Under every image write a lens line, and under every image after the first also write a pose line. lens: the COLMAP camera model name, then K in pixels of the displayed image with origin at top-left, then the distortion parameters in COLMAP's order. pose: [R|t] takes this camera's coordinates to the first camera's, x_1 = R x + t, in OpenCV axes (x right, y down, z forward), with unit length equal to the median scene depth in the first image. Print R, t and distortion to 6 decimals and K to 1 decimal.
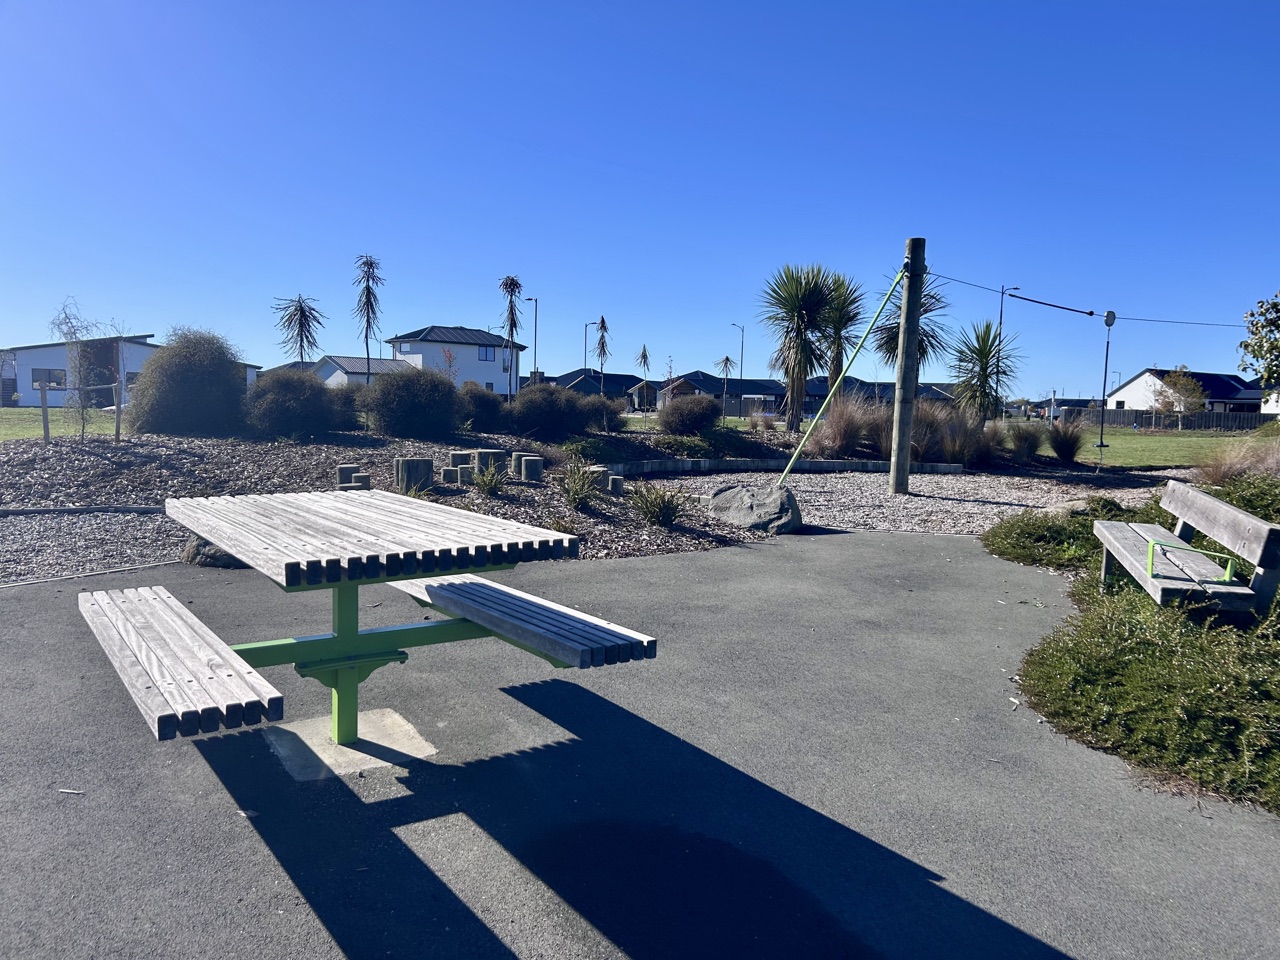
lens RADIAL K [[970.2, 0, 644.0], [0, 970.2, 481.4], [0, 0, 1]] dist [0.016603, -0.010939]
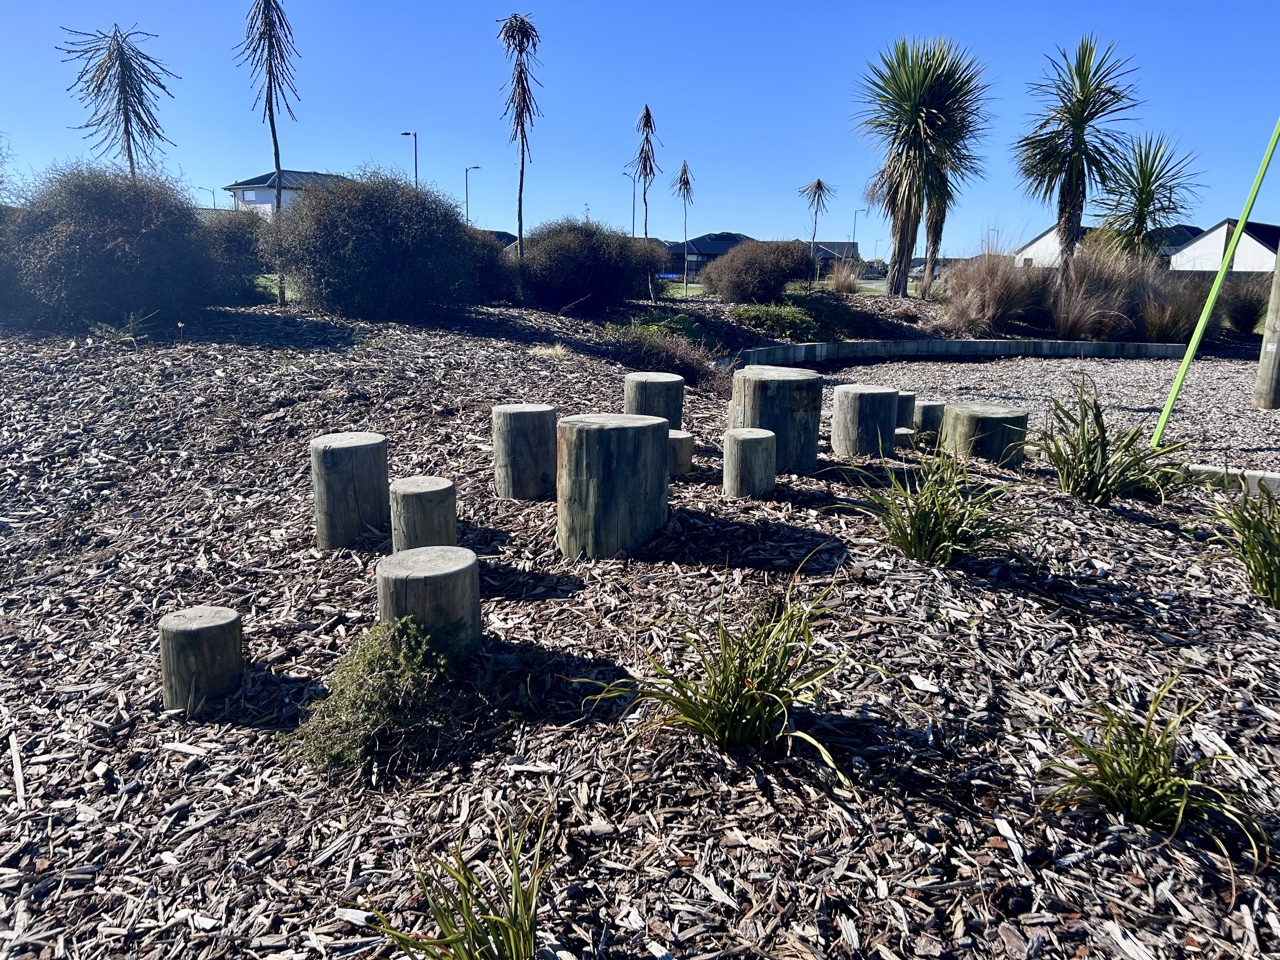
lens RADIAL K [[970.2, 0, 634.7], [0, 970.2, 482.0], [0, 0, 1]] dist [0.016603, -0.010939]
pose [[0.990865, -0.032803, 0.130809, -0.152206], [0.014162, 0.989913, 0.140969, -0.026093], [-0.134114, -0.137829, 0.981334, 0.412095]]
